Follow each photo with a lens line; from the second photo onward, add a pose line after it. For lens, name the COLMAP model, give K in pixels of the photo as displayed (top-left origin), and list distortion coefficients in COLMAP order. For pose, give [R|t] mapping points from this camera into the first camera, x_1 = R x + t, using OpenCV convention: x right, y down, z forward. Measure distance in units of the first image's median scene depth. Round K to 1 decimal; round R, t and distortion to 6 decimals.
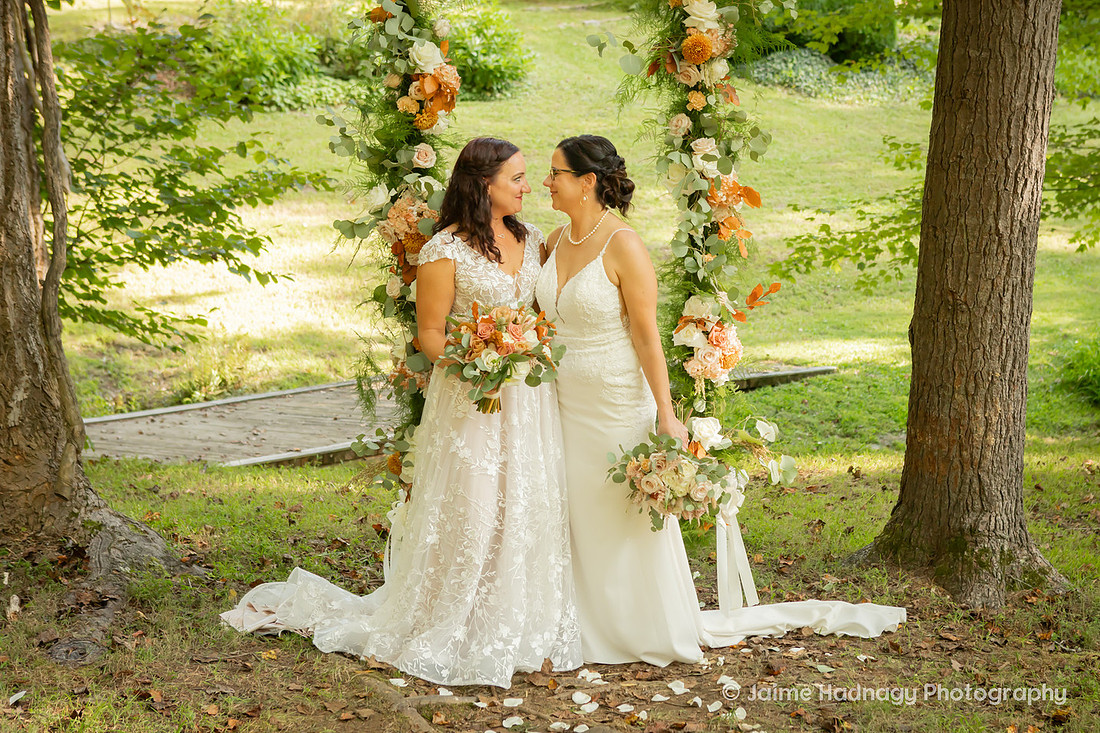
lens RADIAL K [[1699.2, 0, 661.2], [0, 1699.2, 328.9], [0, 0, 1]] dist [-0.000689, 0.080488]
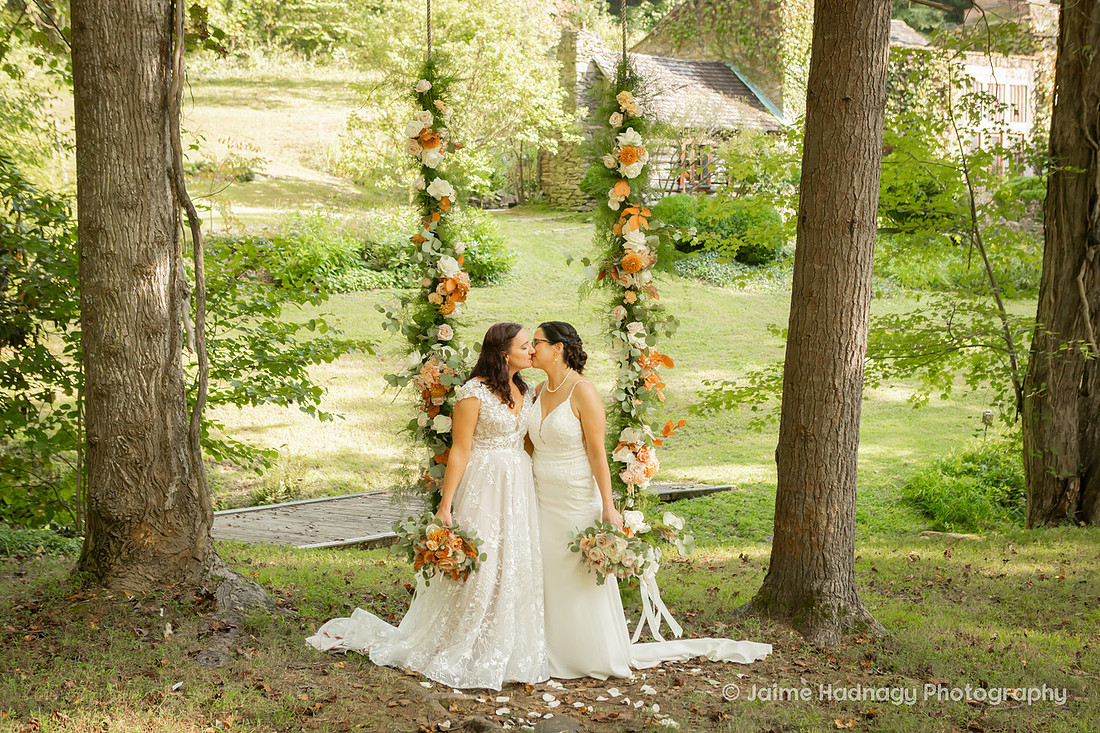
lens RADIAL K [[1322.6, 0, 577.2], [0, 1322.6, 340.7], [0, 0, 1]] dist [-0.026320, -0.010386]
pose [[0.999647, 0.010790, -0.024292, 0.002003], [-0.012935, 0.995863, -0.089941, 0.008809], [0.023221, 0.090223, 0.995651, -0.146075]]
